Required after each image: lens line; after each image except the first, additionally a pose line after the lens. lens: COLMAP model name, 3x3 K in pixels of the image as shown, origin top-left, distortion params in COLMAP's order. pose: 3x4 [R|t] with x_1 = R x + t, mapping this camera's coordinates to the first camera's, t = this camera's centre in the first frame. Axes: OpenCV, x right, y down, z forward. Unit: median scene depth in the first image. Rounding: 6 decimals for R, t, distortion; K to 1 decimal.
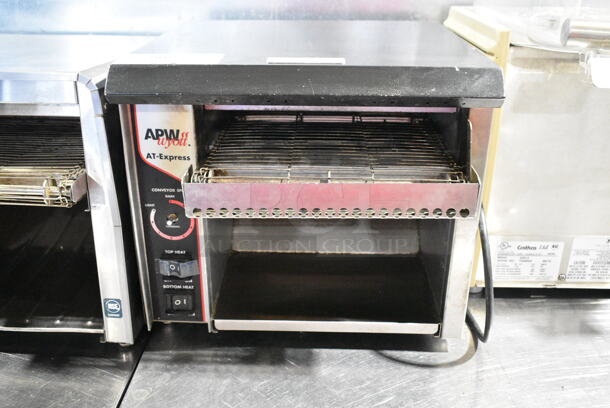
lens RADIAL K [[602.2, 0, 304.6], [0, 602.2, 202.1], [0, 0, 1]] dist [-0.014541, 0.000000]
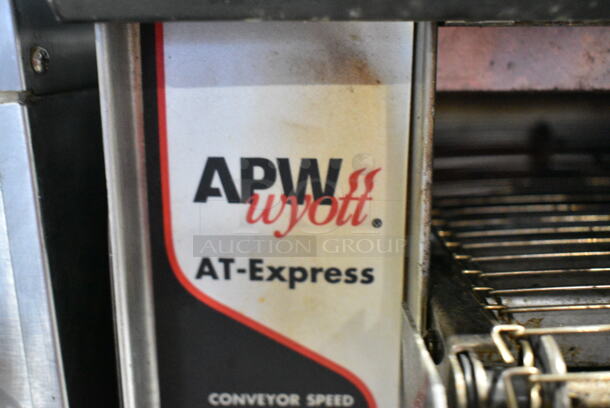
lens RADIAL K [[671.3, 0, 299.3], [0, 671.3, 174.9], [0, 0, 1]] dist [-0.033024, 0.000000]
pose [[0.999872, -0.014721, 0.006289, -0.221628], [0.015619, 0.983203, -0.181846, -0.063756], [-0.003506, 0.181921, 0.983307, 0.718283]]
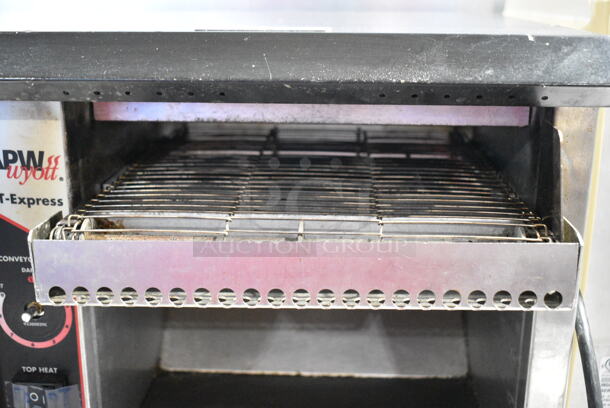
lens RADIAL K [[766.9, 0, 304.9], [0, 766.9, 198.8], [0, 0, 1]] dist [-0.023356, 0.000000]
pose [[0.999830, 0.006548, -0.017240, 0.051828], [-0.008939, 0.989755, -0.142499, 0.025187], [0.016130, 0.142629, 0.989645, 0.283806]]
